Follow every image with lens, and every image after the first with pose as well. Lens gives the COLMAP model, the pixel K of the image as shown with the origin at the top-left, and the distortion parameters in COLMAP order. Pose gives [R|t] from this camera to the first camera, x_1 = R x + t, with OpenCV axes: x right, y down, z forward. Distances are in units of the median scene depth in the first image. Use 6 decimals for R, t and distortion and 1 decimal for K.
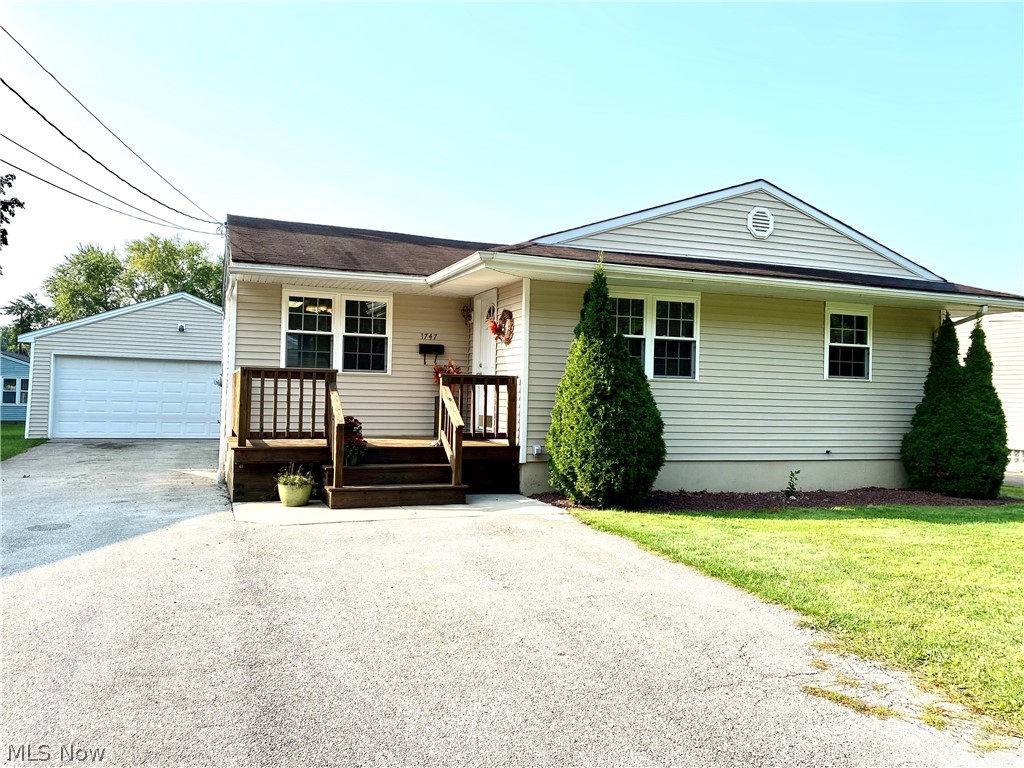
lens RADIAL K [[791.9, 0, 518.3], [0, 791.9, 386.1], [0, 0, 1]] dist [0.008607, -0.015388]
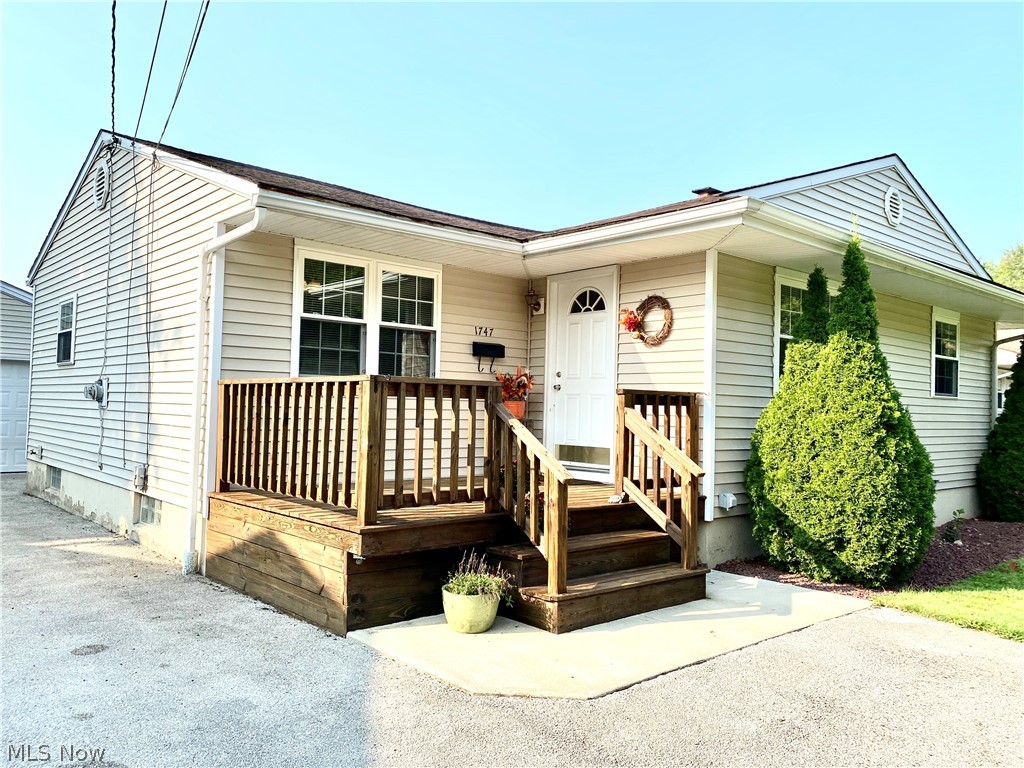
lens RADIAL K [[791.9, 0, 503.8], [0, 791.9, 379.1], [0, 0, 1]] dist [0.008607, -0.015388]
pose [[0.941694, 0.013914, 0.336184, -0.390624], [-0.008069, 0.999791, -0.018778, -0.010319], [-0.336375, 0.014970, 0.941609, 0.414454]]
